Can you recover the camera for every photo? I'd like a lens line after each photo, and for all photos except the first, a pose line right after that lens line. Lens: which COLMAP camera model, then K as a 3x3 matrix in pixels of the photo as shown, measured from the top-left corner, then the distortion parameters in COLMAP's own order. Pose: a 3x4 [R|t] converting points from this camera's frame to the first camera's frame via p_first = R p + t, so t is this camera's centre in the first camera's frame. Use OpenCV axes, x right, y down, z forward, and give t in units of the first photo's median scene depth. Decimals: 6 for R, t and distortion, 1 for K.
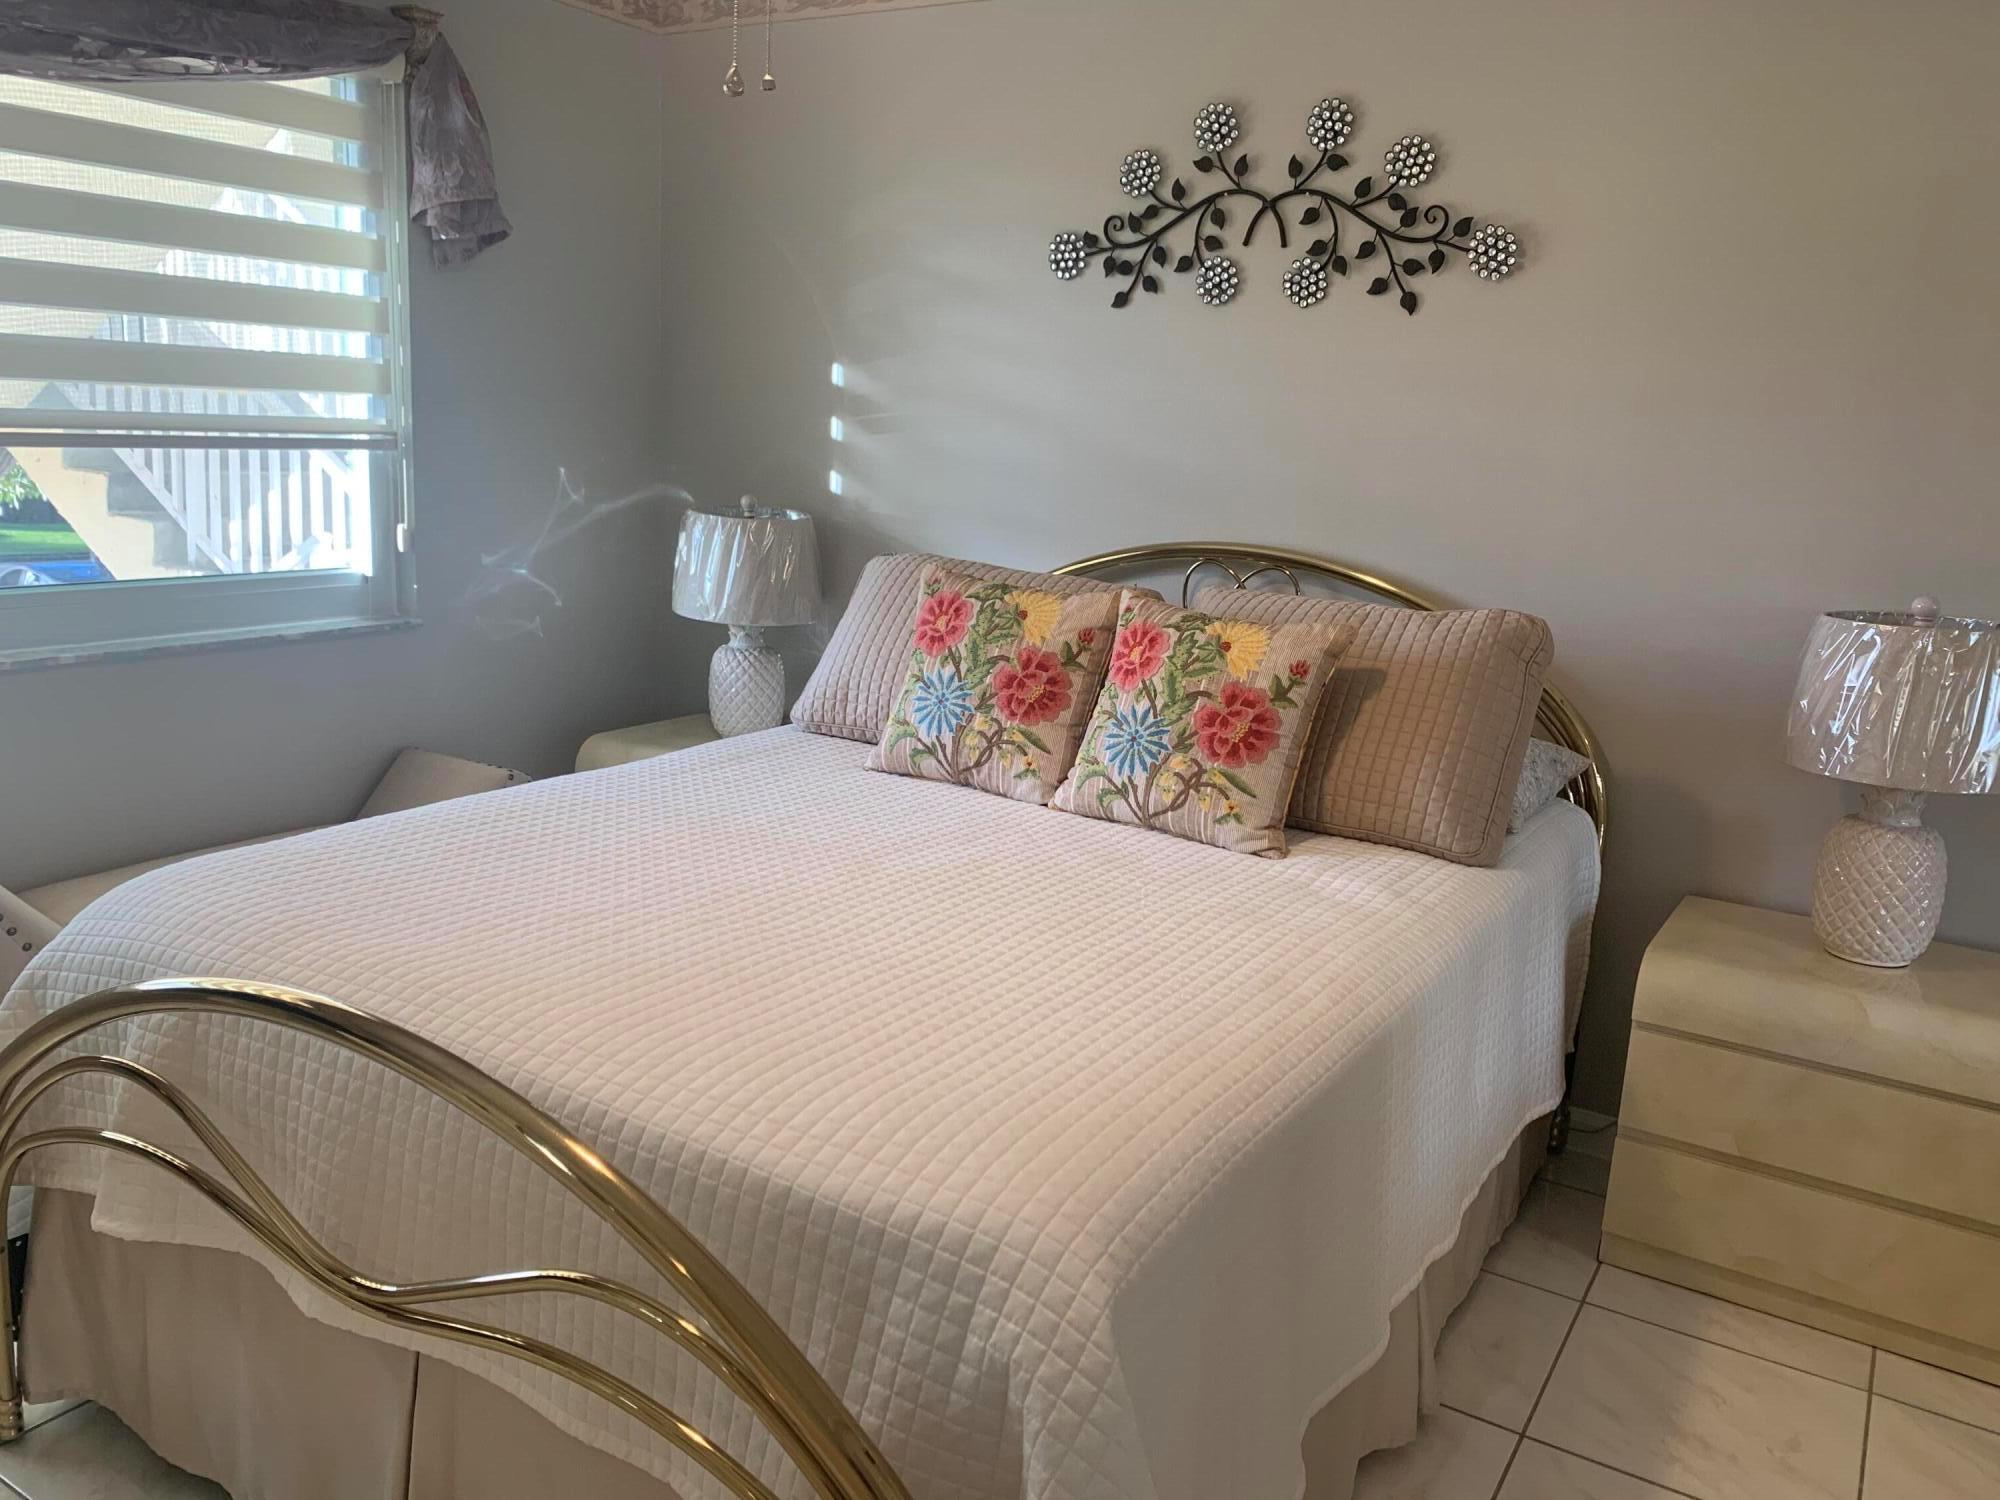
lens RADIAL K [[1538.9, 0, 991.9], [0, 1538.9, 751.7], [0, 0, 1]] dist [0.010973, -0.008046]
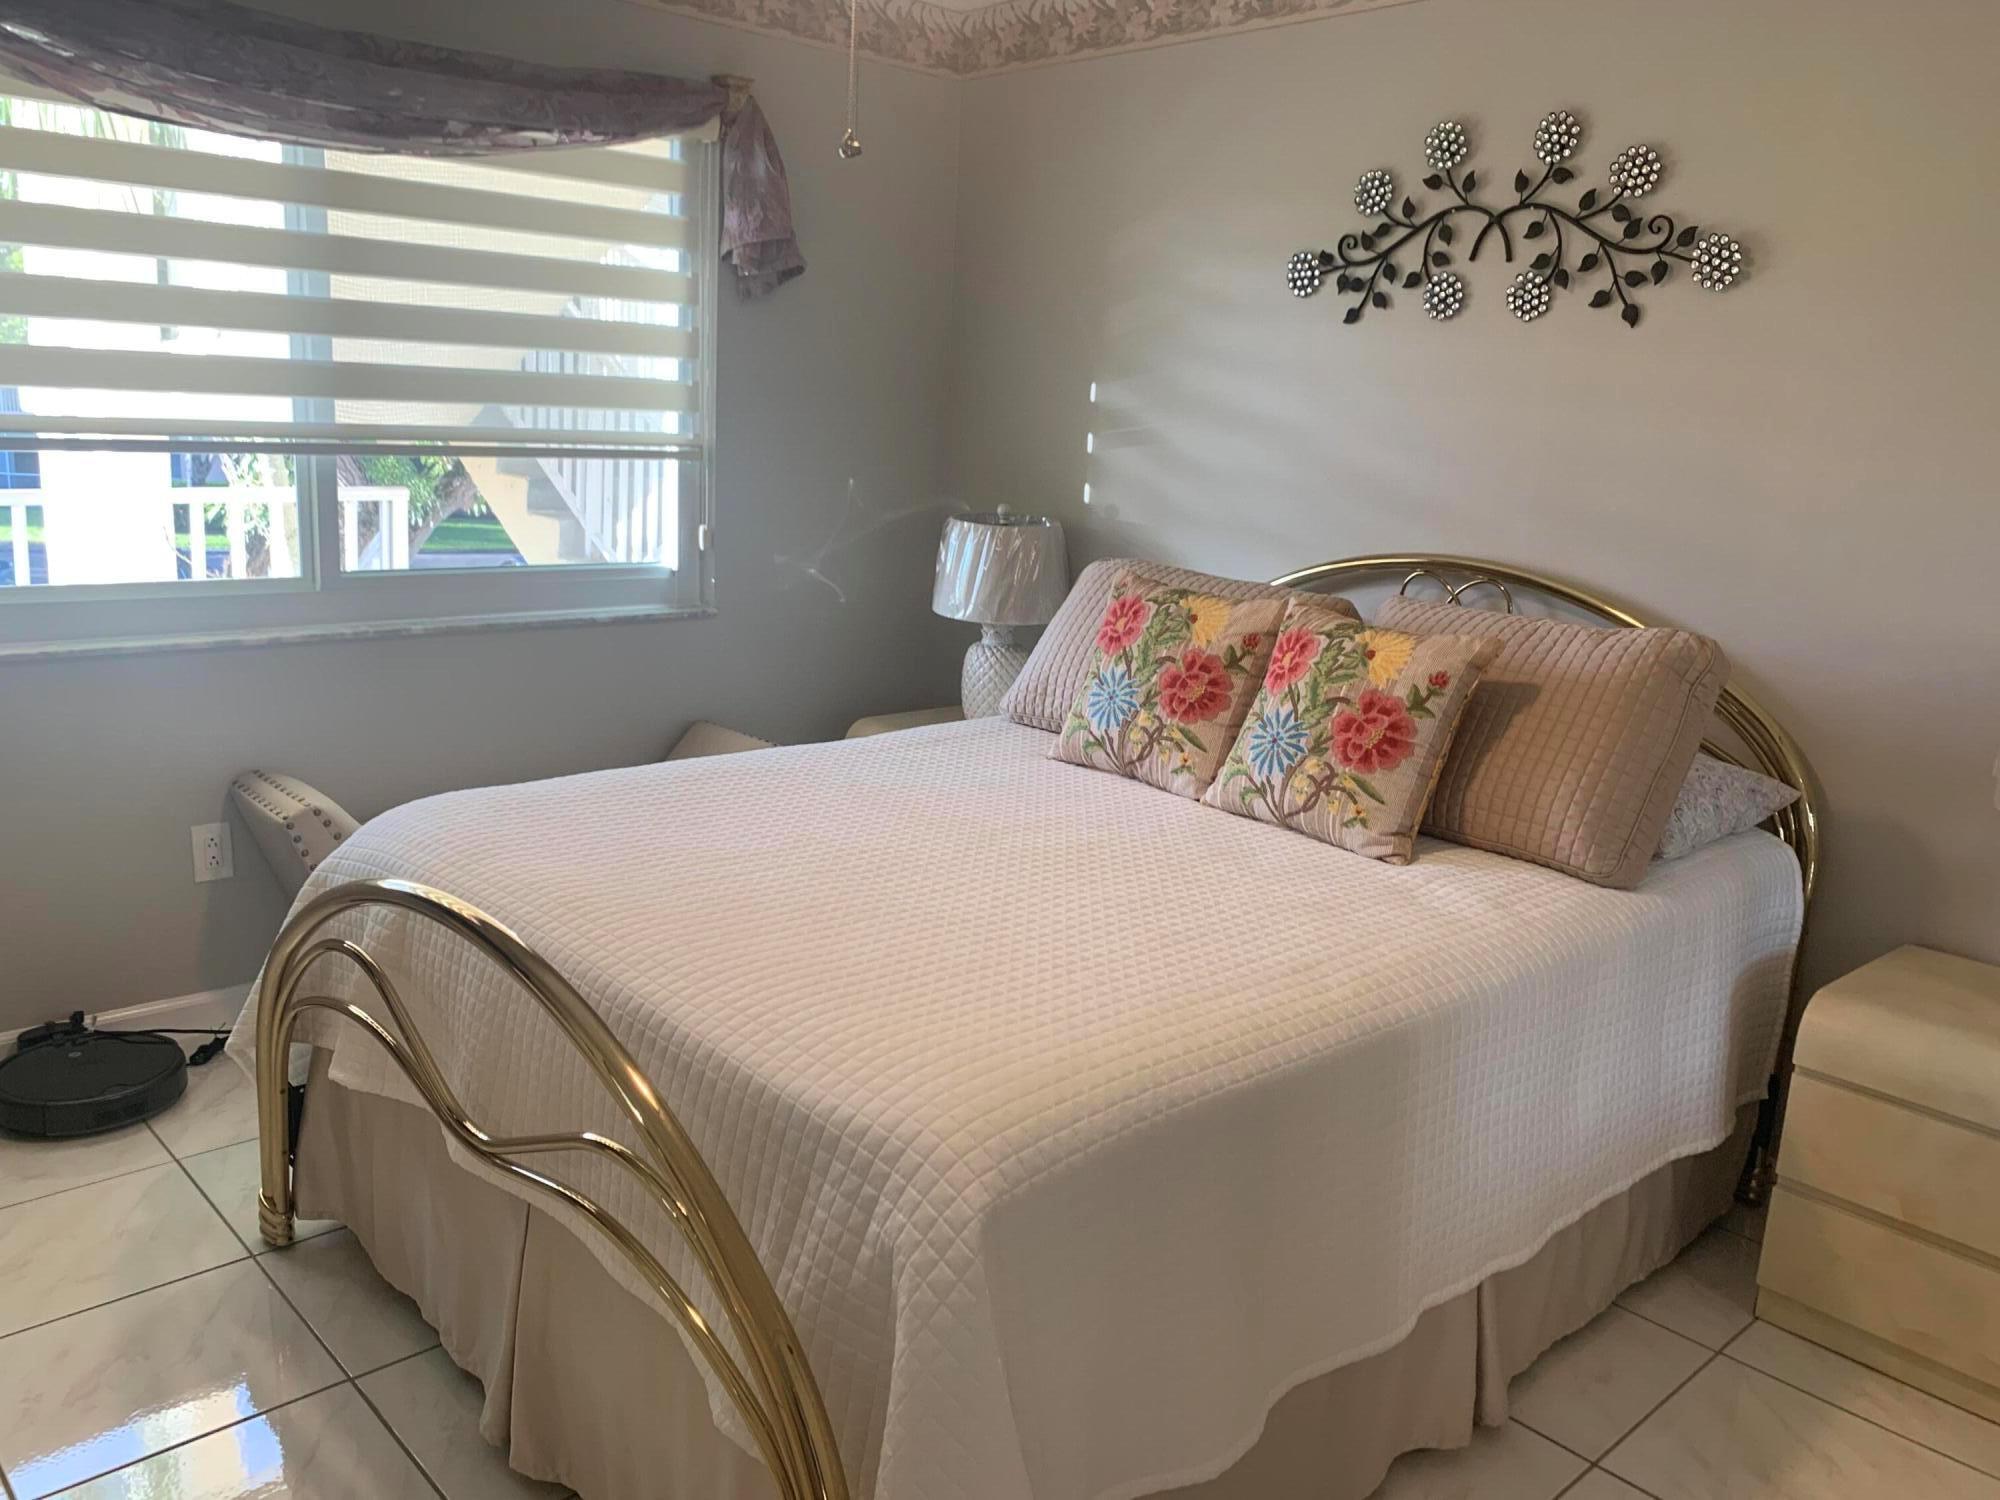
lens RADIAL K [[1538.9, 0, 986.3], [0, 1538.9, 735.3], [0, 0, 1]] dist [0.010973, -0.008046]
pose [[0.962798, 0.052606, -0.265053, 0.164122], [-0.057249, 0.998312, -0.009818, 0.008649], [0.264089, 0.024627, 0.964184, -0.048926]]
